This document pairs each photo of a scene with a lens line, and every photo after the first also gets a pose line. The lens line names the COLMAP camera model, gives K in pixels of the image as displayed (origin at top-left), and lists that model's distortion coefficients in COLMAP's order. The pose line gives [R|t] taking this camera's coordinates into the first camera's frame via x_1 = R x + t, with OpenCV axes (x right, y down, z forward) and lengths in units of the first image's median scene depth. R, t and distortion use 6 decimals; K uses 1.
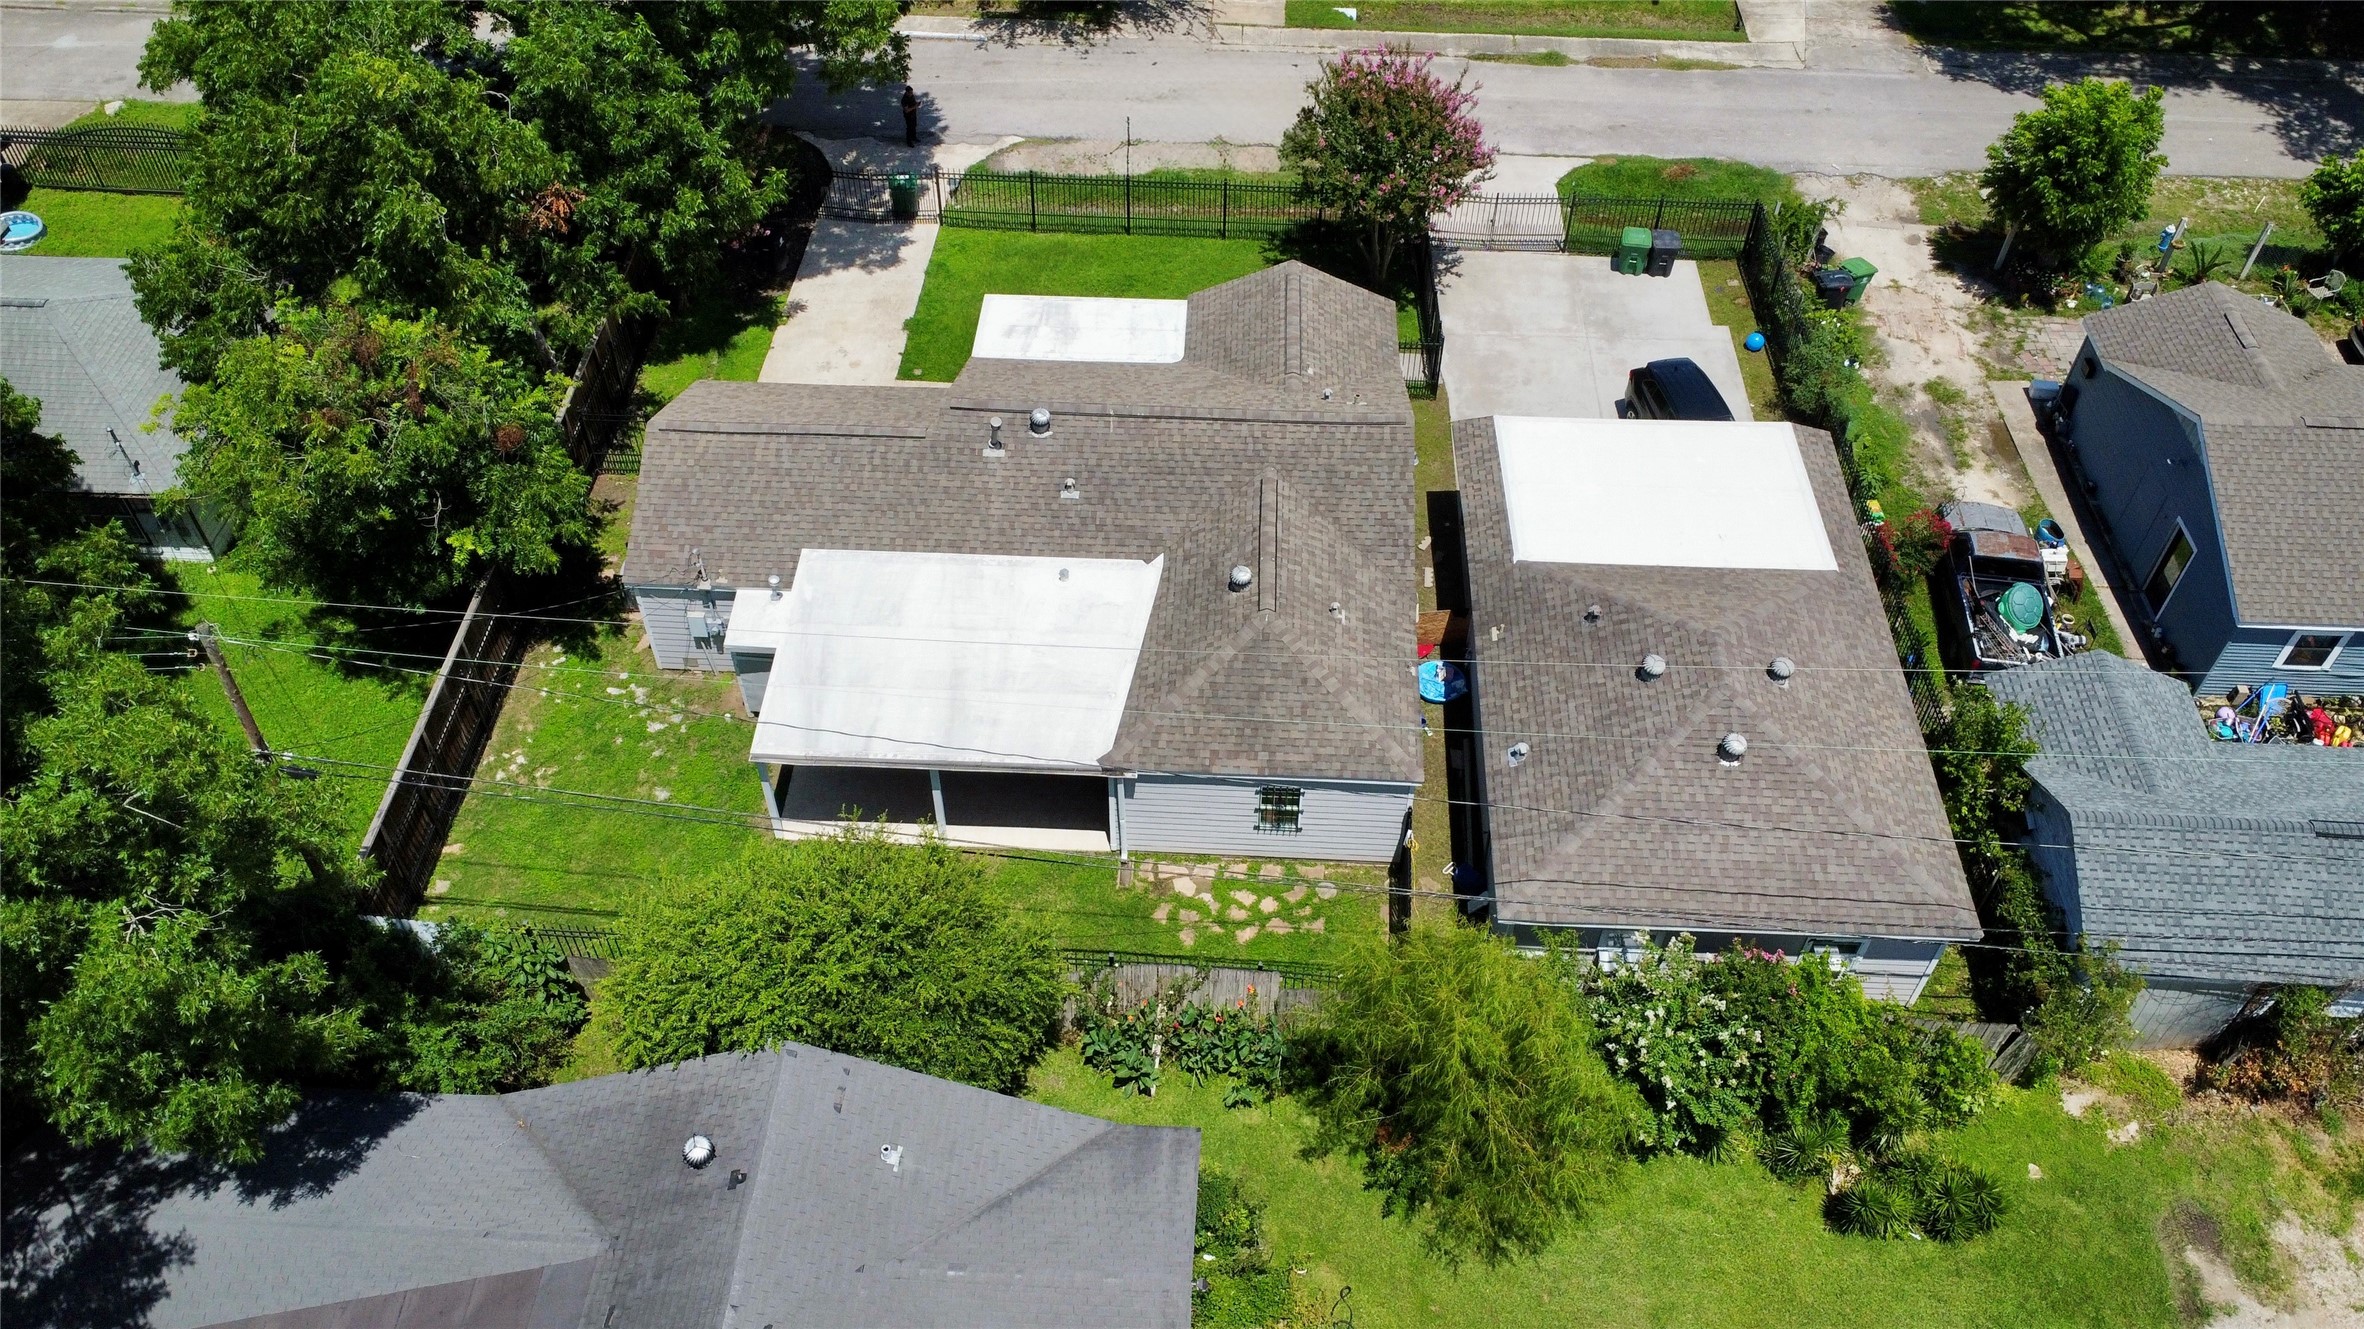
lens RADIAL K [[1771.1, 0, 1187.6], [0, 1771.1, 659.7], [0, 0, 1]] dist [0.006400, -0.008276]
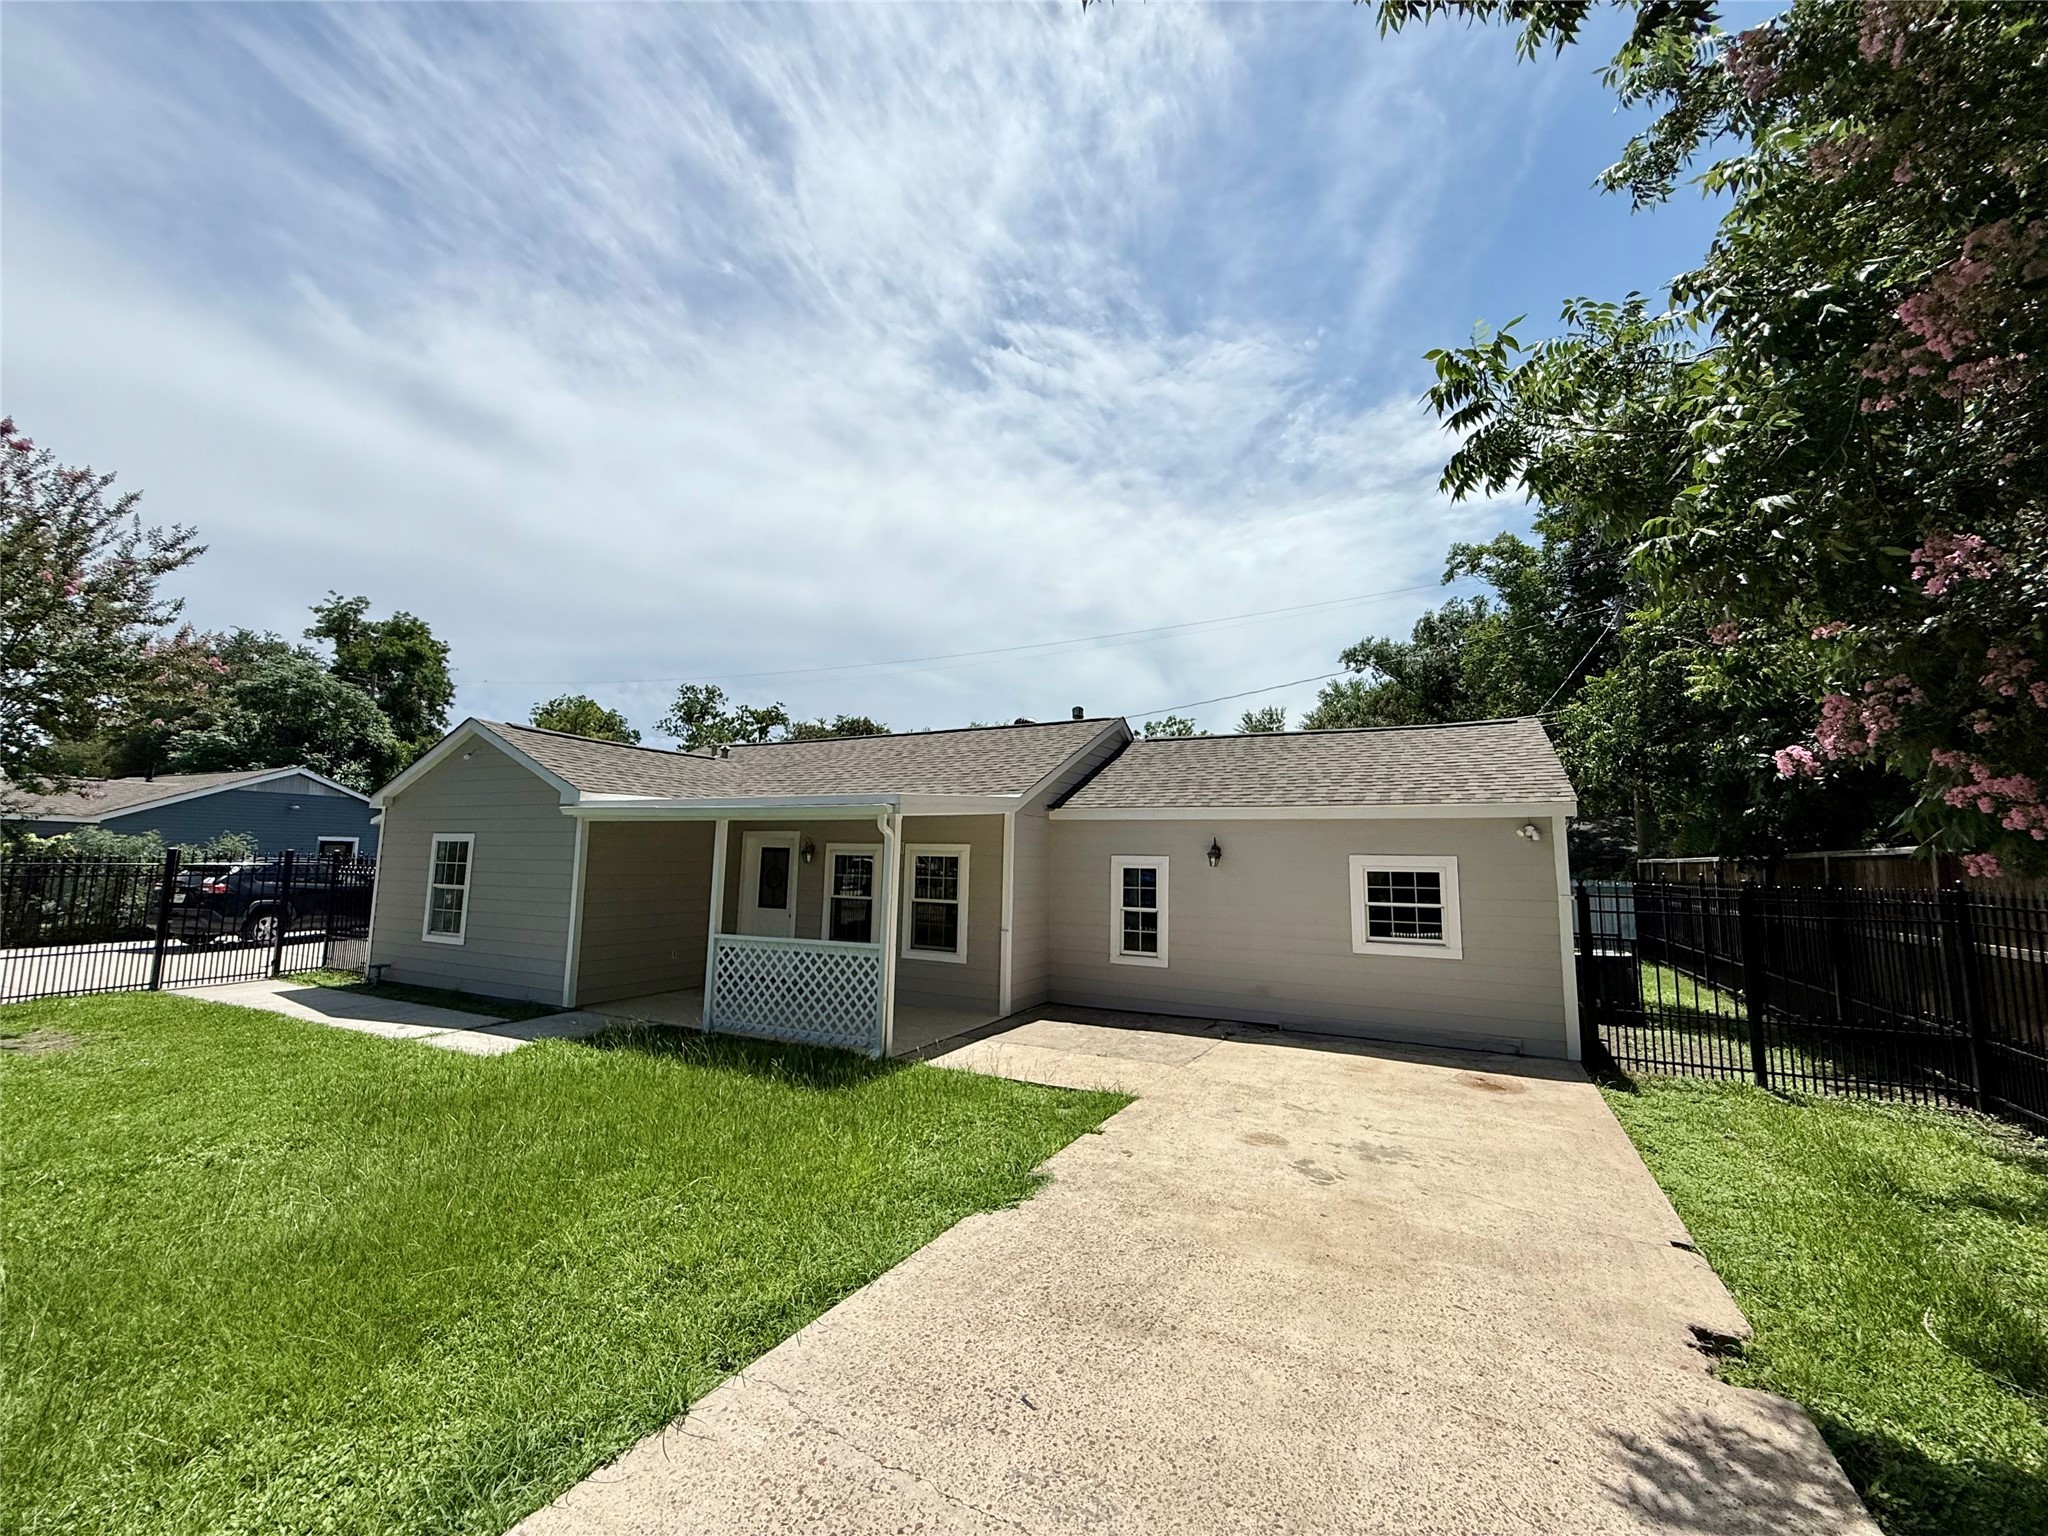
lens RADIAL K [[826.6, 0, 1012.6], [0, 826.6, 760.2], [0, 0, 1]] dist [0.000741, 0.000187]
pose [[-0.907356, 0.021233, 0.419827, -0.221860], [0.282353, 0.770673, 0.571262, -0.318370], [-0.311420, 0.636877, -0.705270, 1.140087]]
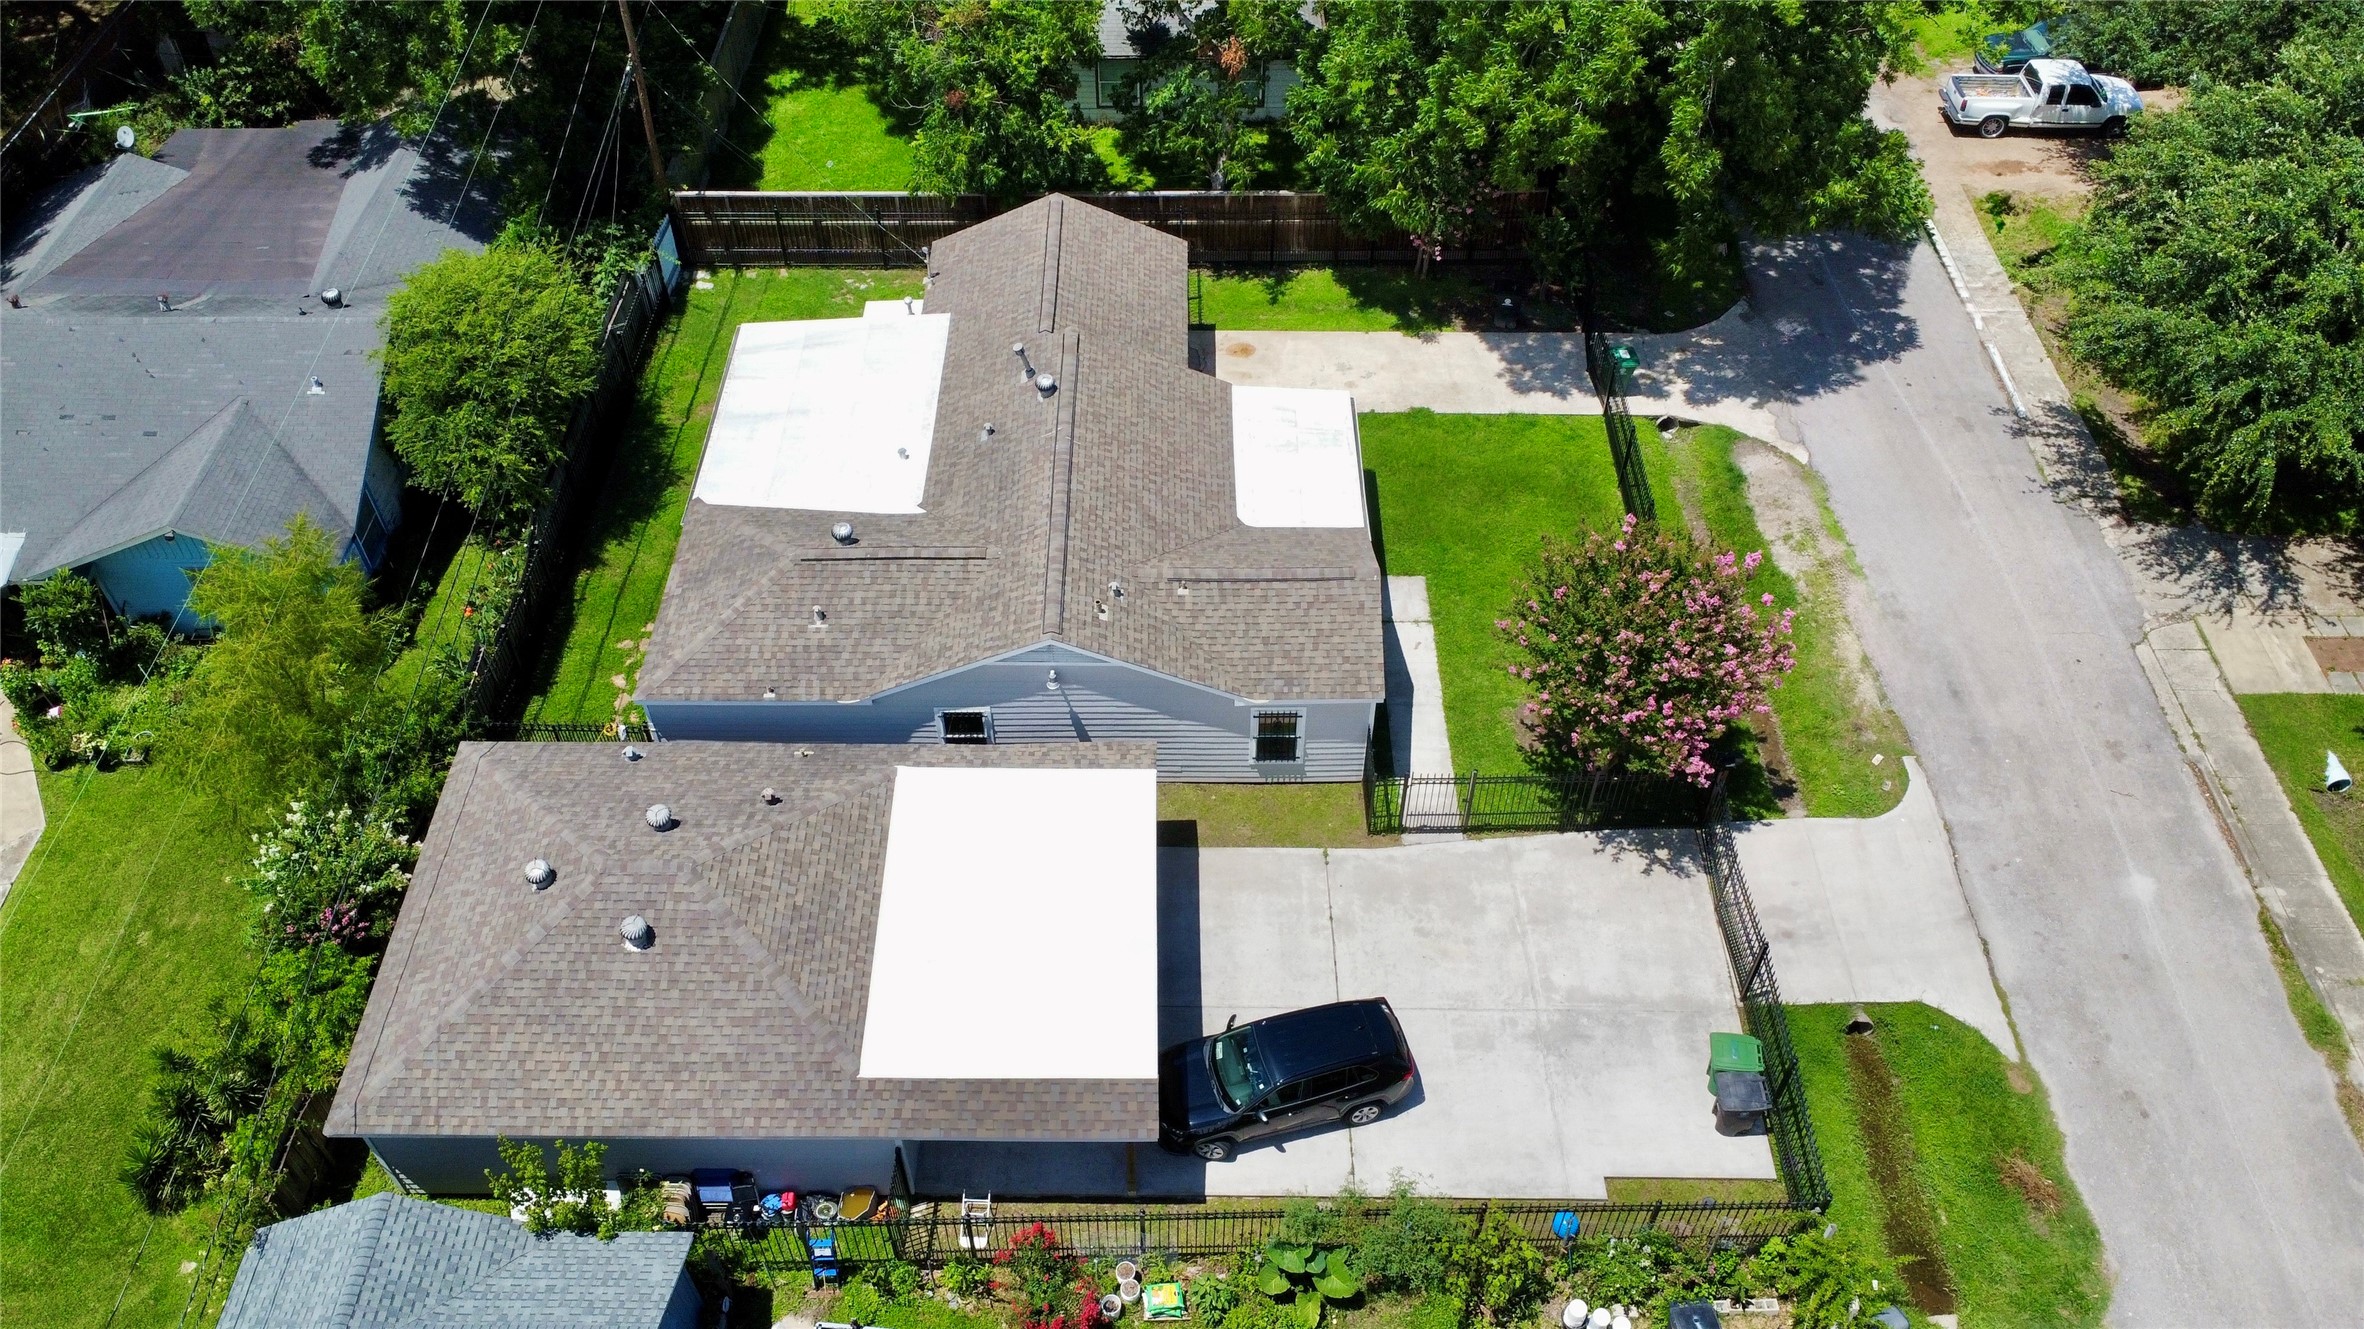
lens RADIAL K [[1771.1, 0, 1187.6], [0, 1771.1, 659.7], [0, 0, 1]] dist [0.006400, -0.008276]
pose [[0.045757, 0.720086, -0.692374, 0.674077], [-0.728032, 0.498626, 0.470469, -0.535346], [0.684014, 0.482543, 0.547062, 0.484906]]
